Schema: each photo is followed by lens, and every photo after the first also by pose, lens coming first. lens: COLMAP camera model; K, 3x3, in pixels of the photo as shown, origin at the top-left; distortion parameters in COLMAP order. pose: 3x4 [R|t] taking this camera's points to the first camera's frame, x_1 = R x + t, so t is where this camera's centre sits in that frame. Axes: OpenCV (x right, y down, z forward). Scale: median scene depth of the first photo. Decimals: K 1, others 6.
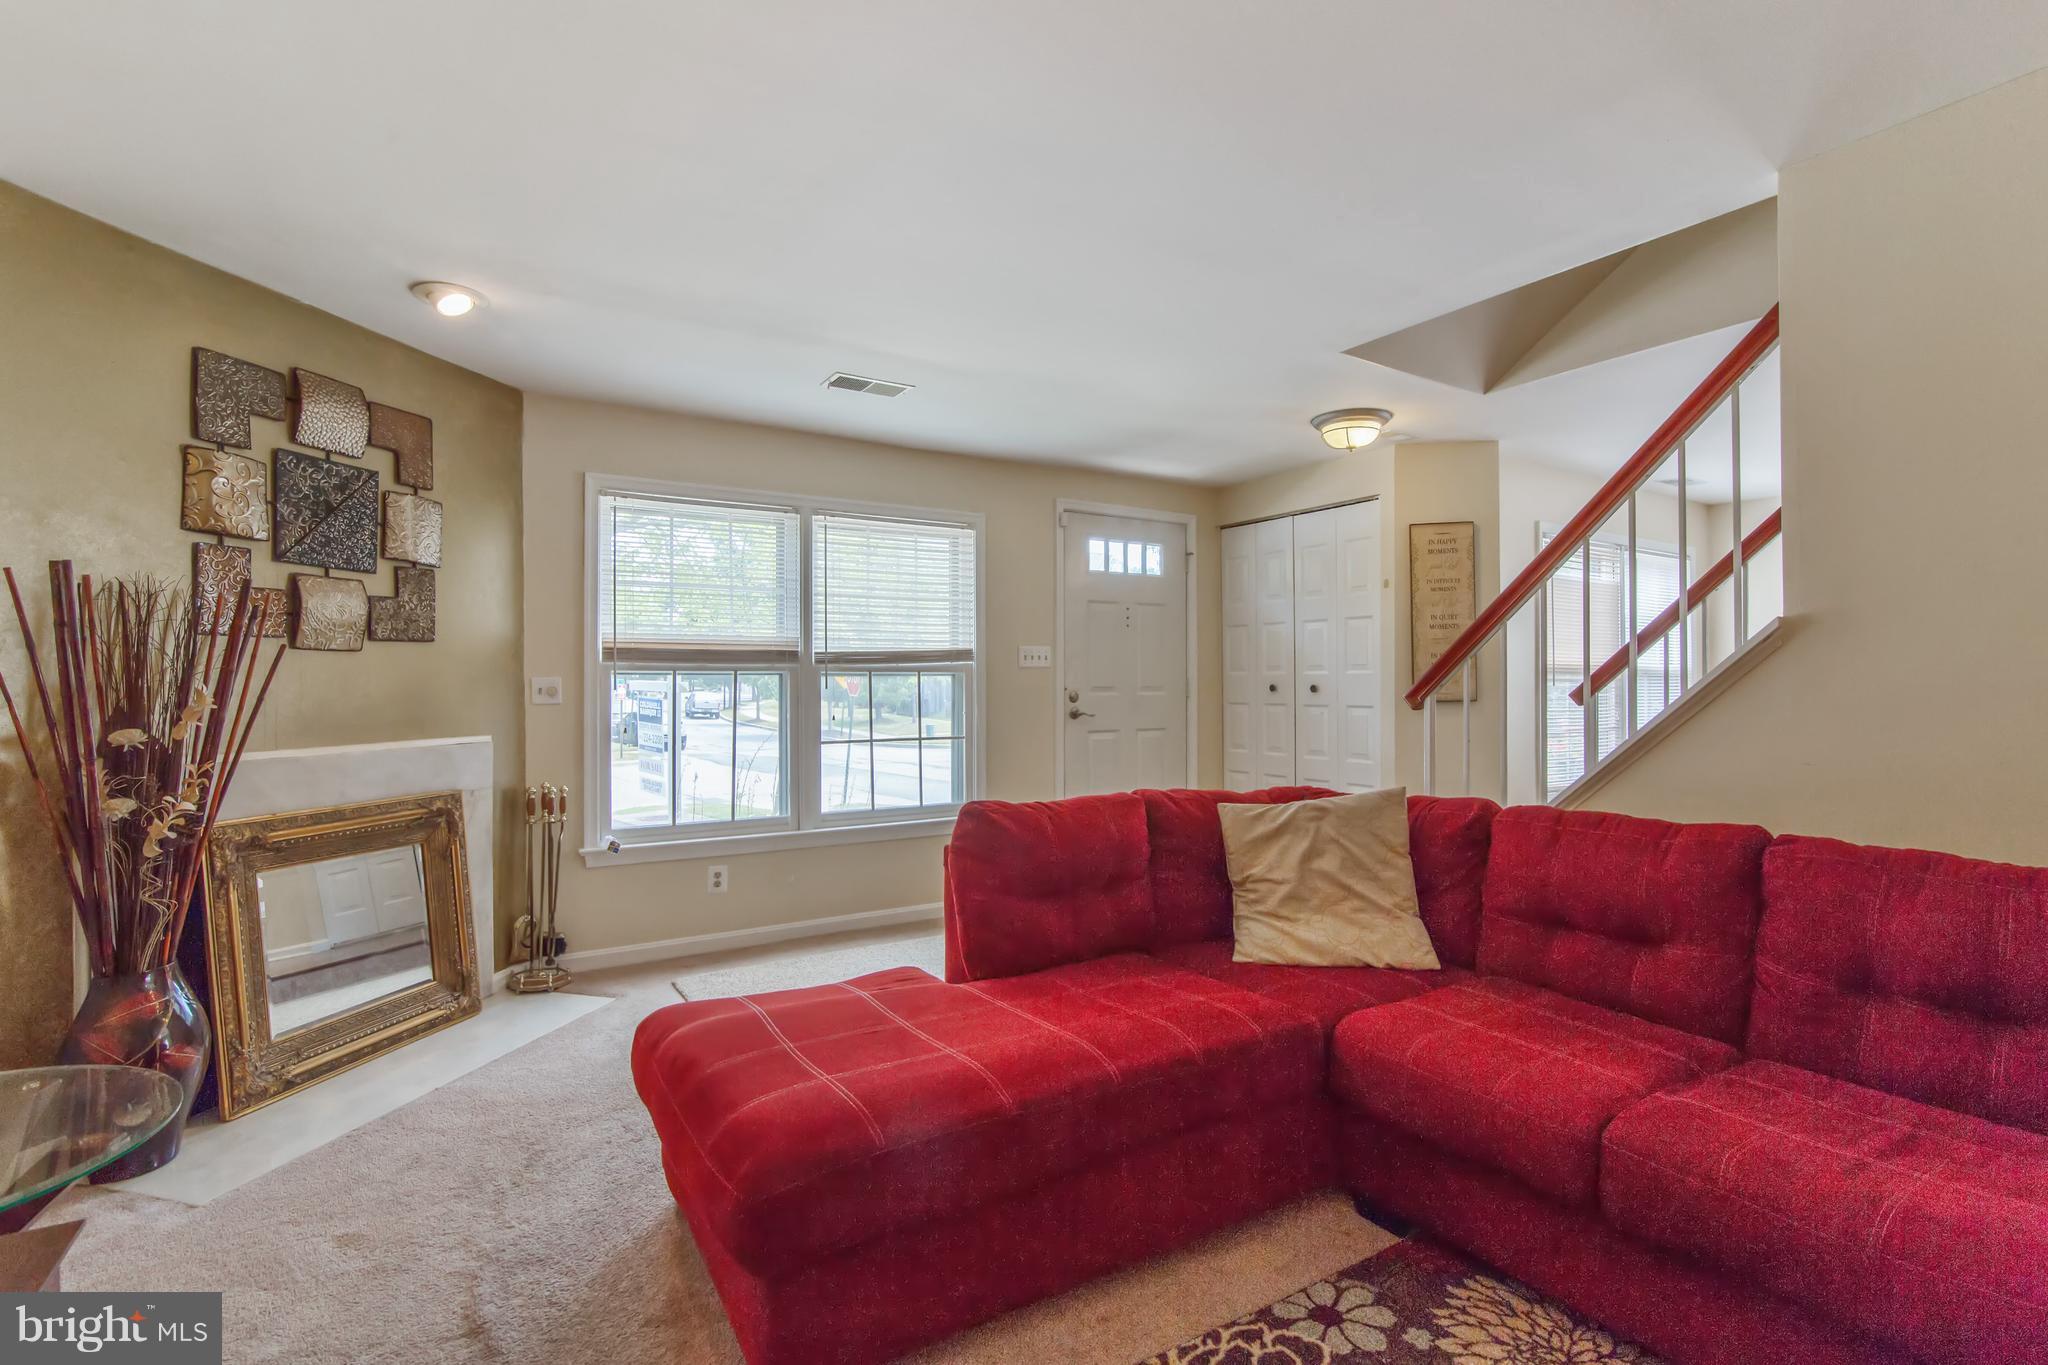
lens RADIAL K [[951.9, 0, 1018.2], [0, 951.9, 667.7], [0, 0, 1]] dist [-0.018883, -0.000055]
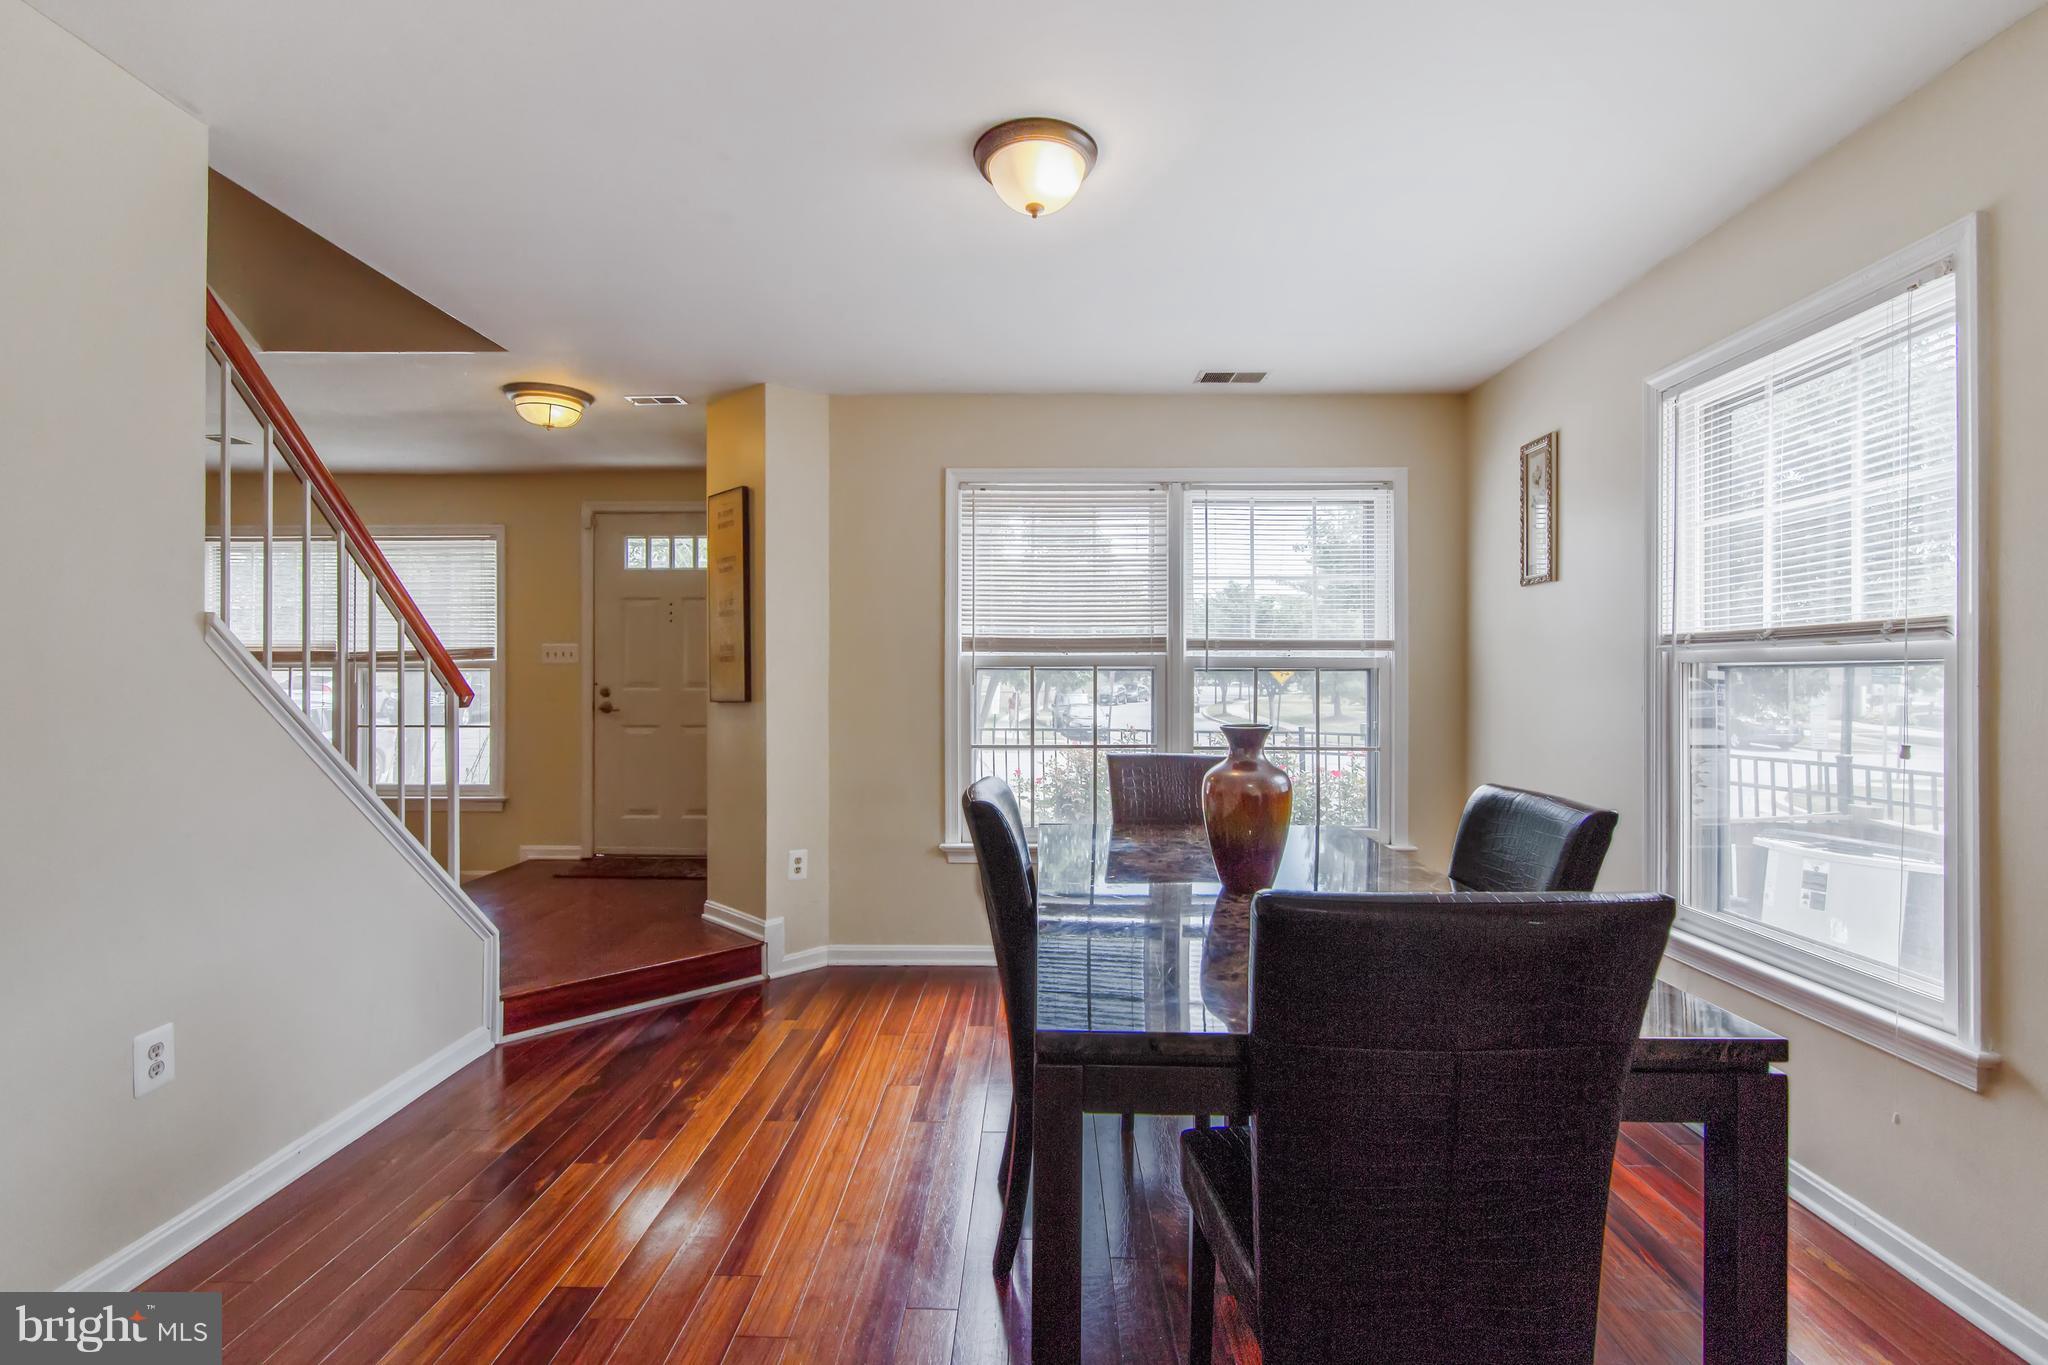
lens RADIAL K [[1116.0, 0, 1024.0], [0, 1116.0, 682.5], [0, 0, 1]] dist [0.001626, 0.000230]
pose [[0.838437, 0.003411, -0.544988, 1.605656], [0.005145, 0.999886, 0.014174, 0.007878], [0.544975, -0.014688, 0.838324, 0.329840]]
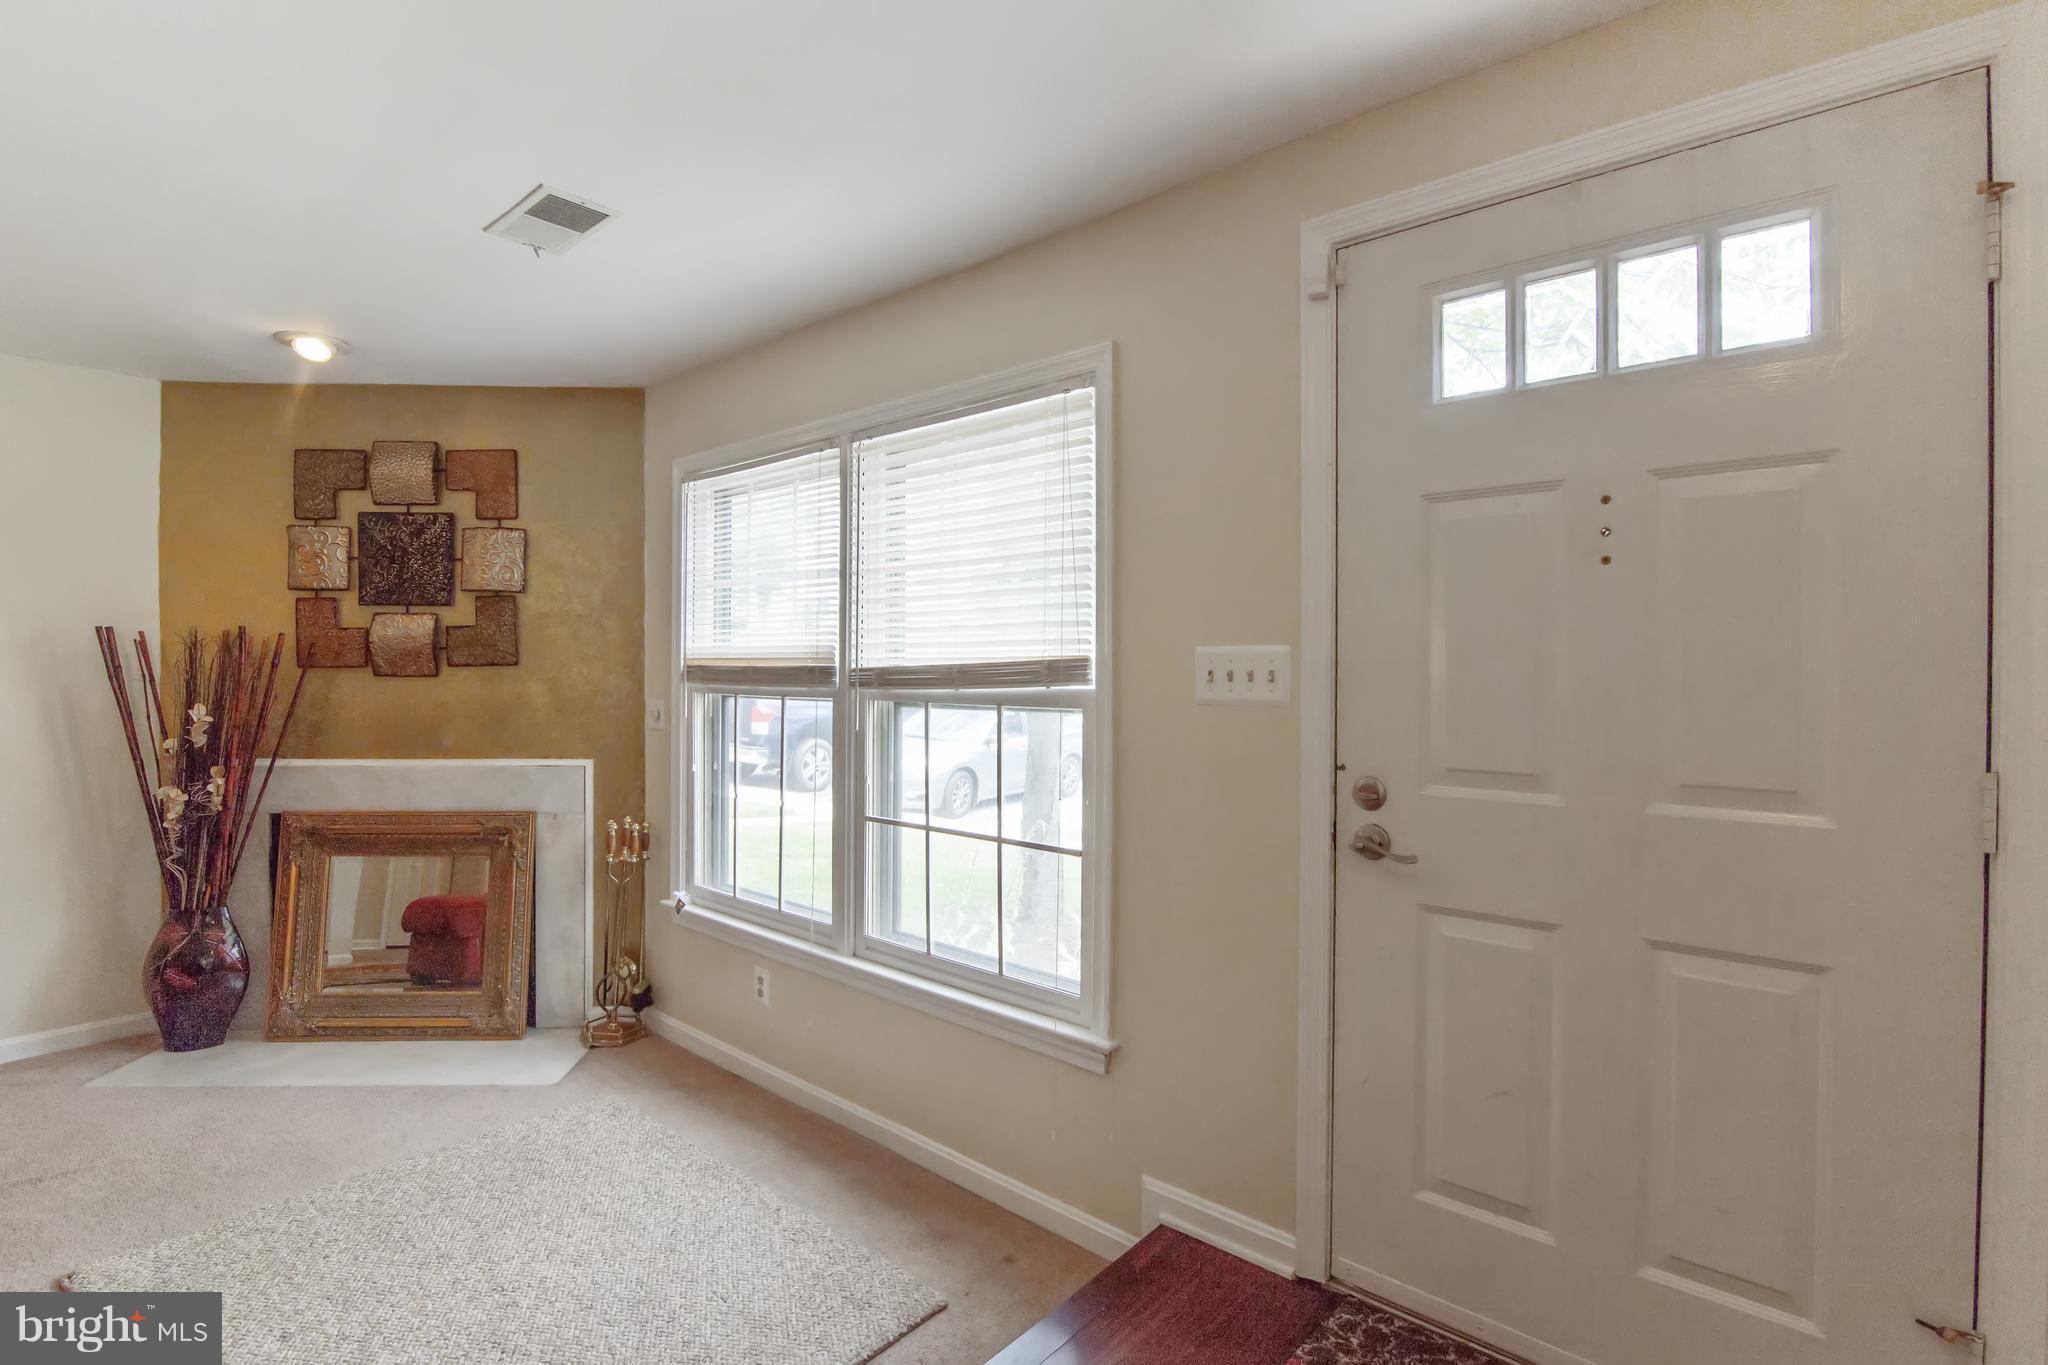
lens RADIAL K [[951.9, 0, 1018.2], [0, 951.9, 667.7], [0, 0, 1]] dist [-0.018883, -0.000055]
pose [[0.293134, 0.005480, -0.956056, 0.495955], [0.010236, 0.999908, 0.008870, -0.026339], [0.956017, -0.012386, 0.293051, 1.137816]]
